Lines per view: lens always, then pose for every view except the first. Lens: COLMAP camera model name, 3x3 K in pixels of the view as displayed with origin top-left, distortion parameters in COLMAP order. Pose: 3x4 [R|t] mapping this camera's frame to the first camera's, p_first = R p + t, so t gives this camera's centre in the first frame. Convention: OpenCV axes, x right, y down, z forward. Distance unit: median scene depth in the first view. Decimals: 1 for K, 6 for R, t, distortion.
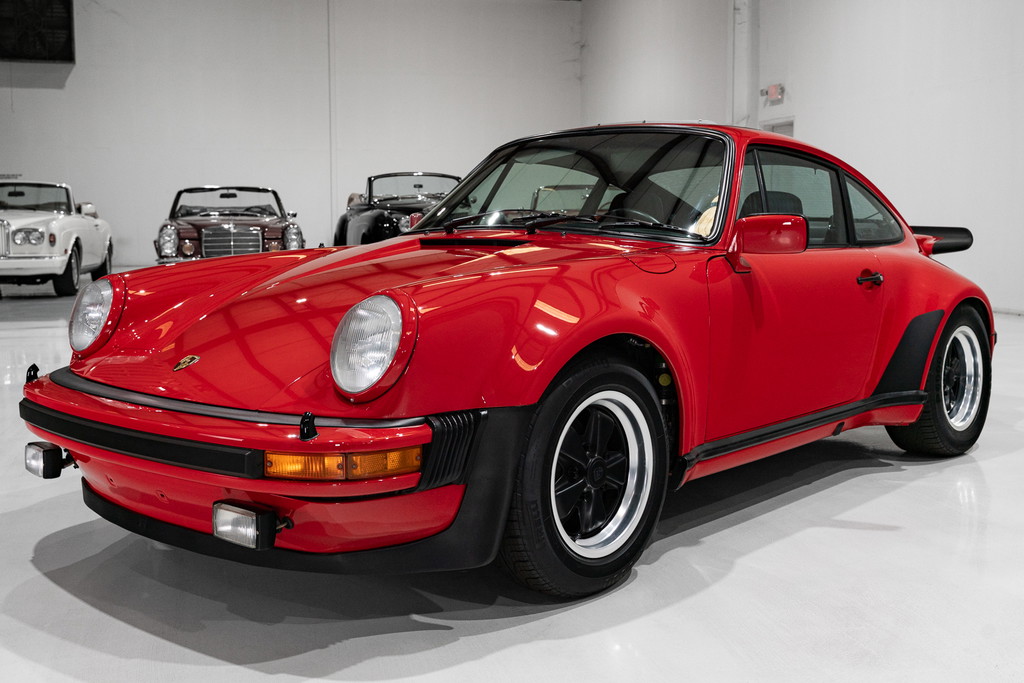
lens RADIAL K [[1107.3, 0, 491.7], [0, 1107.3, 306.6], [0, 0, 1]] dist [0.006848, 0.000000]
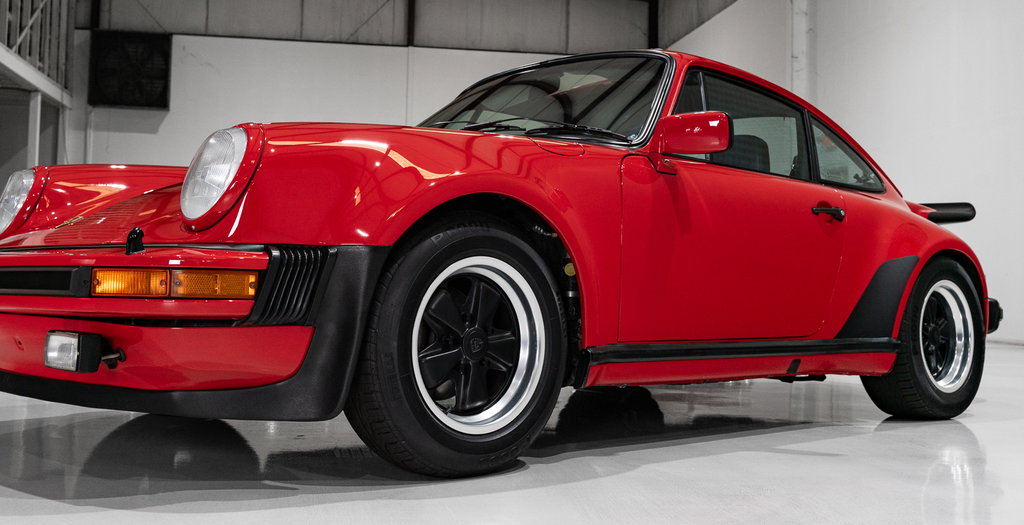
lens RADIAL K [[1083.5, 0, 498.7], [0, 1083.5, 221.6], [0, 0, 1]] dist [0.028340, 0.000000]
pose [[0.995815, 0.018013, -0.089597, 0.168160], [-0.031415, 0.988110, -0.150506, 0.159054], [0.085821, 0.152691, 0.984541, 0.061355]]
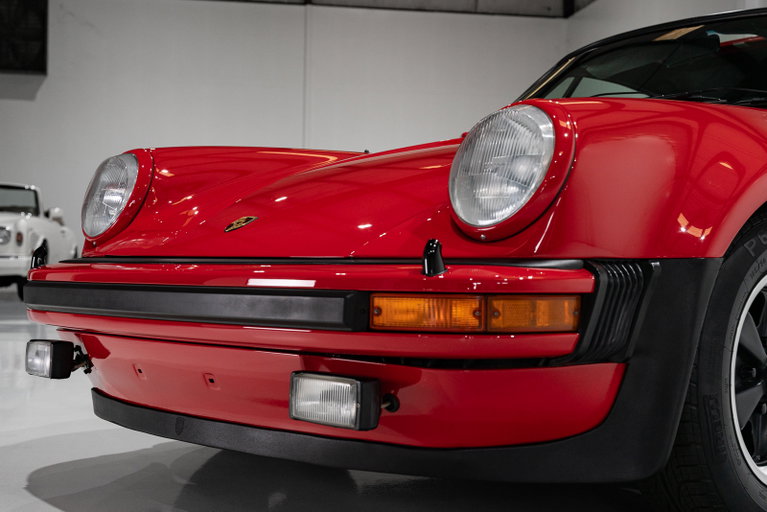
lens RADIAL K [[1127.3, 0, 377.6], [0, 1127.3, 249.4], [0, 0, 1]] dist [0.008142, 0.000000]
pose [[0.998247, 0.017796, -0.056453, -0.113988], [-0.023331, 0.994818, -0.098957, 0.125522], [0.054399, 0.100101, 0.993489, 0.180392]]
